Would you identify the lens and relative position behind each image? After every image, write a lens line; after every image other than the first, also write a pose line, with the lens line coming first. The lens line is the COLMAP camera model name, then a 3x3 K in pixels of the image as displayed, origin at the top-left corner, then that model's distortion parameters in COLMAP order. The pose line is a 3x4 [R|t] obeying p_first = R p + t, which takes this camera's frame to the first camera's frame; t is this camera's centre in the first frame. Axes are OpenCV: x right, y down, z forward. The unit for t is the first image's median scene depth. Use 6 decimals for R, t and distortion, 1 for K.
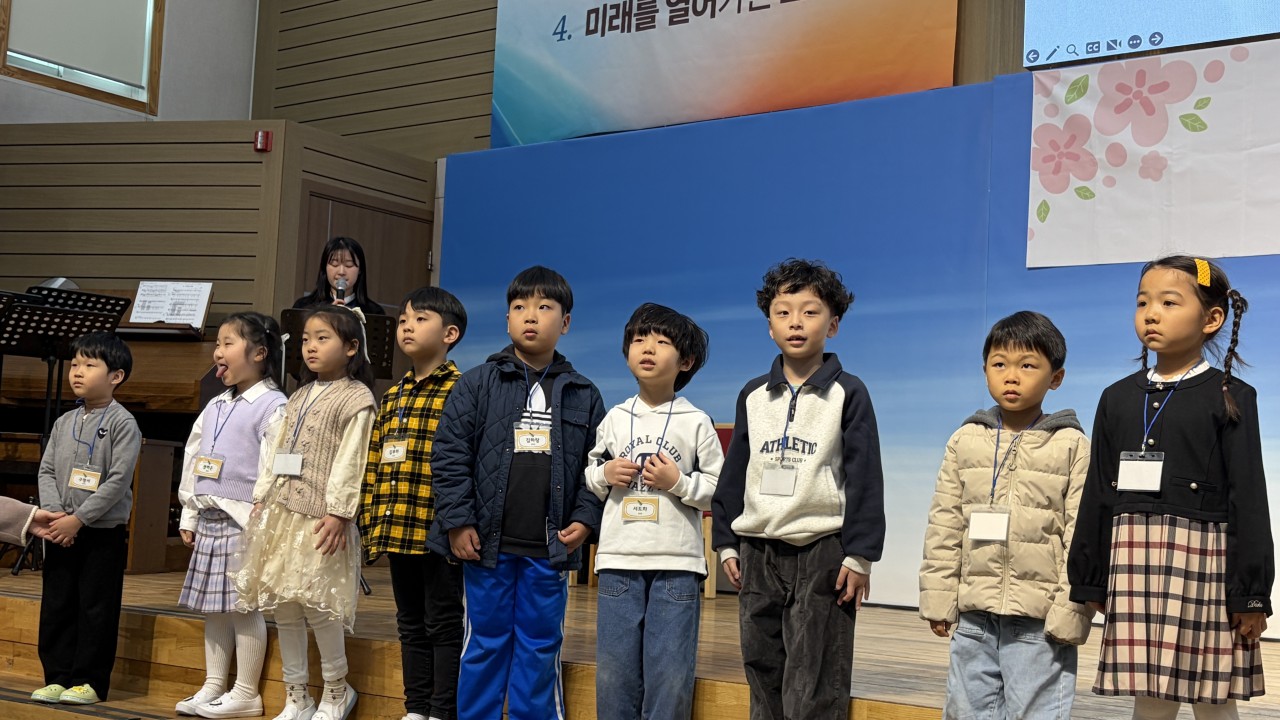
lens RADIAL K [[1559.5, 0, 643.0], [0, 1559.5, 360.5], [0, 0, 1]] dist [0.206772, -0.766577]
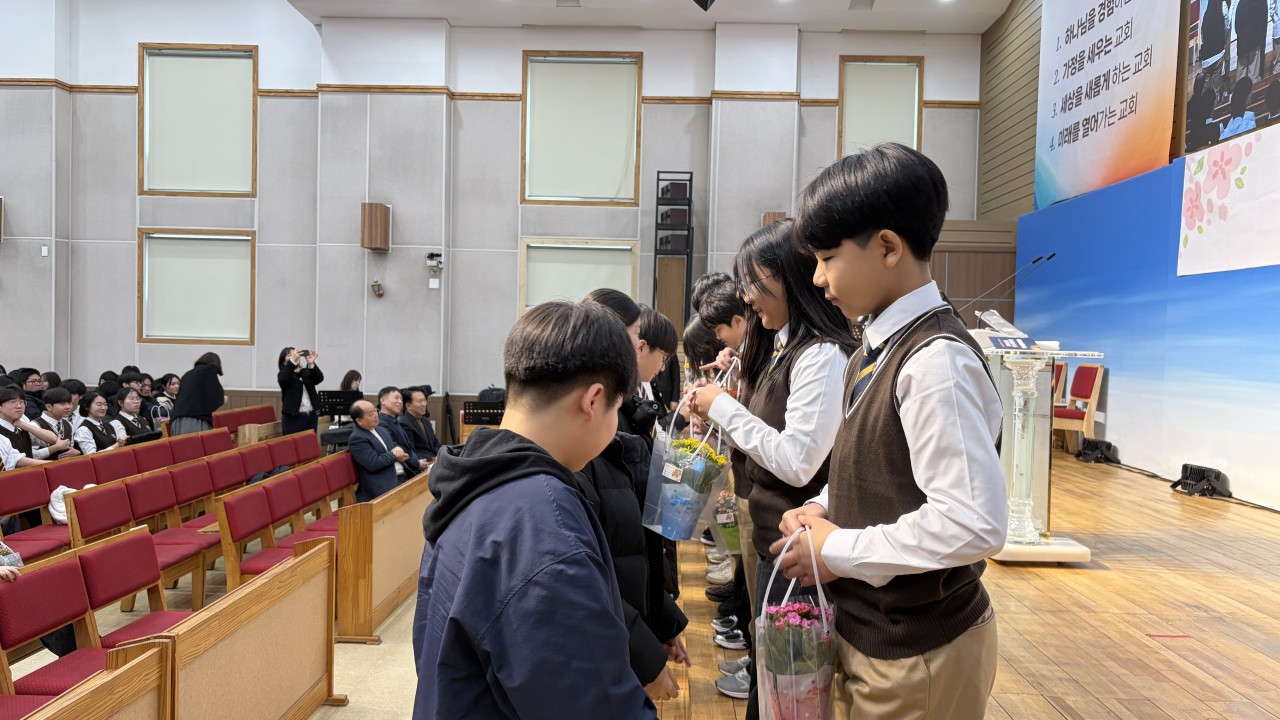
lens RADIAL K [[971.8, 0, 641.5], [0, 971.8, 359.0], [0, 0, 1]] dist [0.026040, -0.009902]
pose [[0.567185, -0.012890, -0.823490, 0.662402], [0.079774, 0.996036, 0.039355, -0.048689], [0.819718, -0.088015, 0.565965, -0.061569]]
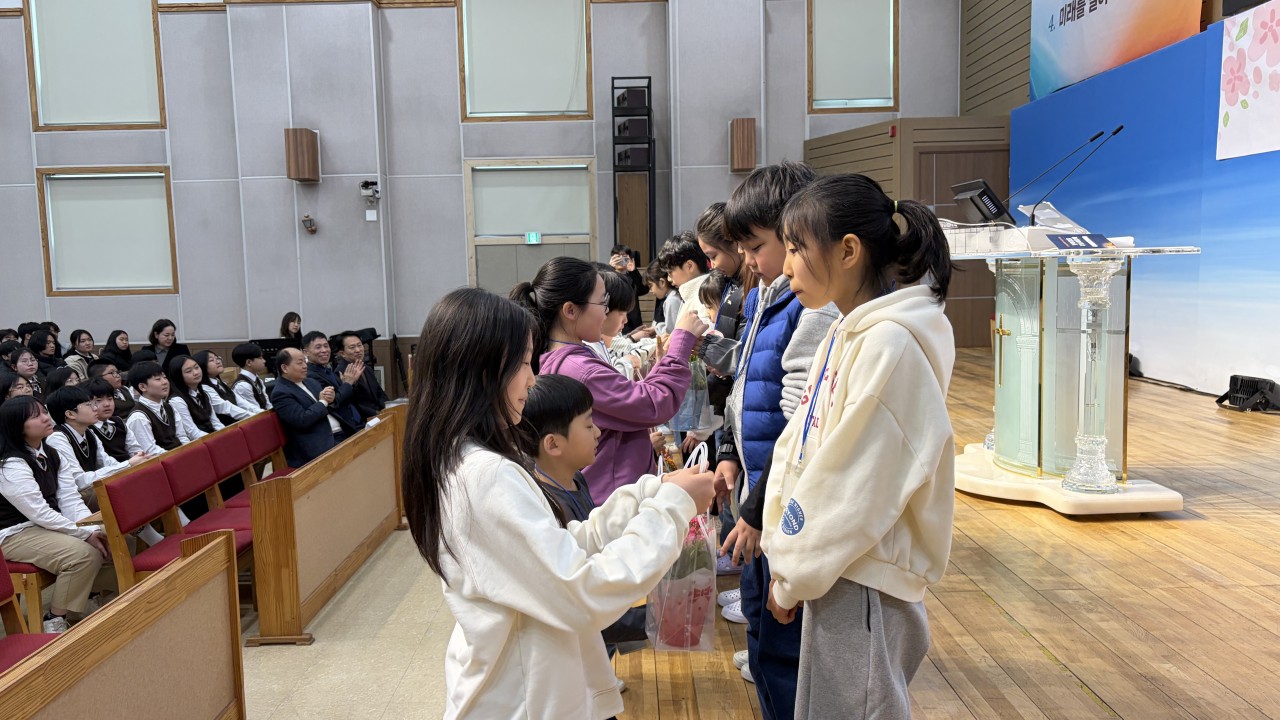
lens RADIAL K [[971.9, 0, 631.9], [0, 971.9, 357.9], [0, 0, 1]] dist [0.019598, -0.012773]
pose [[0.590738, 0.016271, -0.806700, 0.561485], [0.127438, 0.985366, 0.113196, -0.042486], [0.796736, -0.169674, 0.580019, 0.003186]]
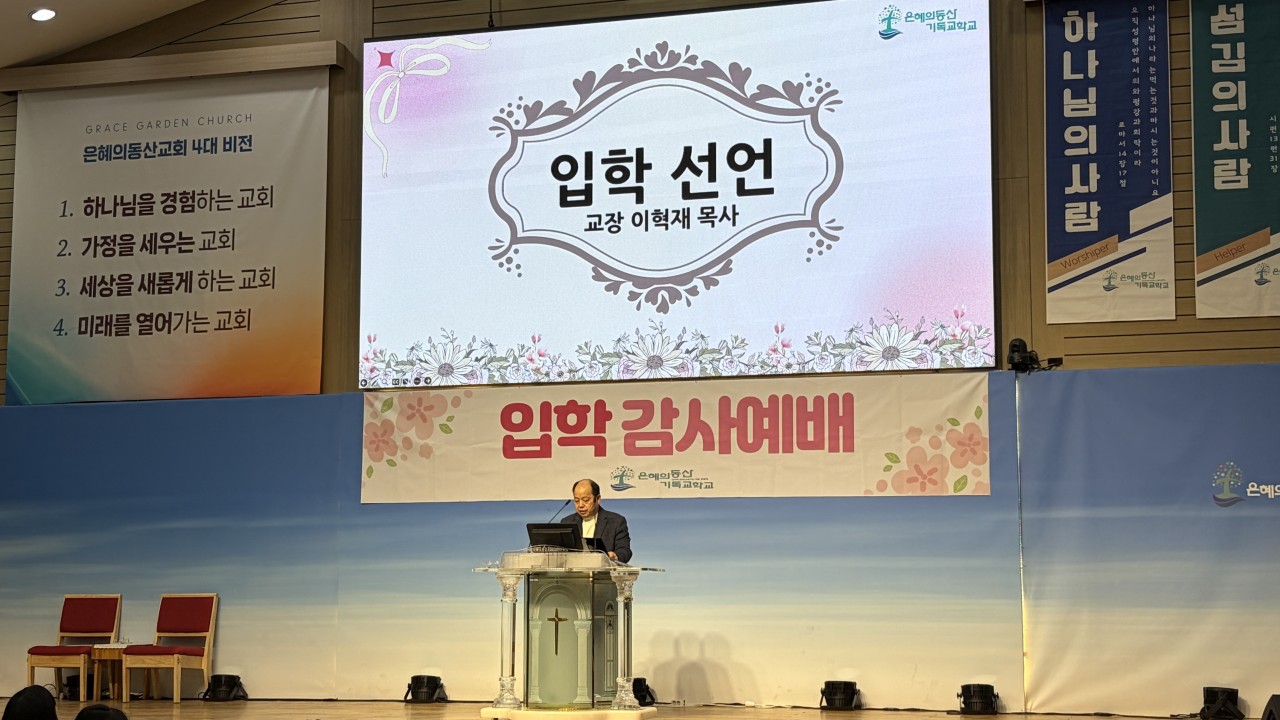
lens RADIAL K [[1963.9, 0, 635.9], [0, 1963.9, 358.2], [0, 0, 1]] dist [0.227987, -0.885371]
pose [[0.945040, -0.003752, 0.326934, -0.165601], [0.011696, 0.999682, -0.022336, -0.144755], [-0.326747, 0.024932, 0.944783, -1.045225]]
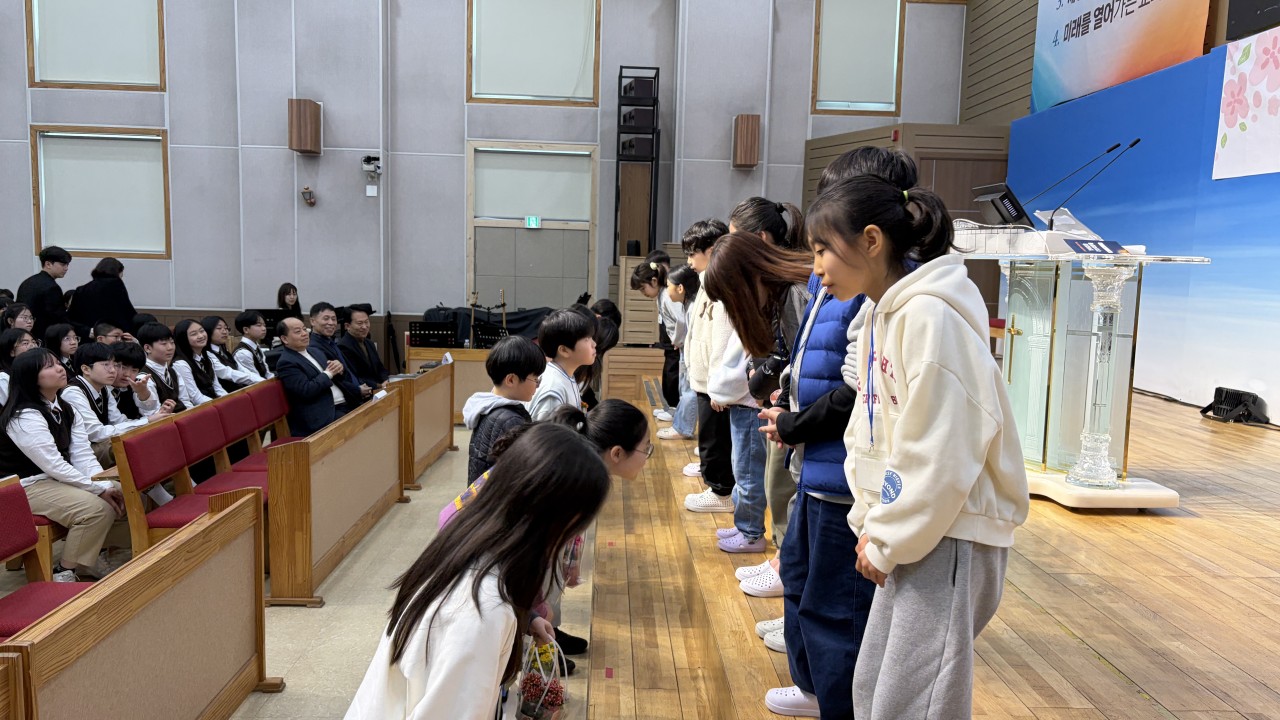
lens RADIAL K [[973.2, 0, 643.3], [0, 973.2, 364.0], [0, 0, 1]] dist [0.013083, -0.003441]
pose [[0.617344, 0.055554, -0.784729, 0.556973], [0.075633, 0.988692, 0.129494, -0.039903], [0.783049, -0.139294, 0.606161, -0.024259]]
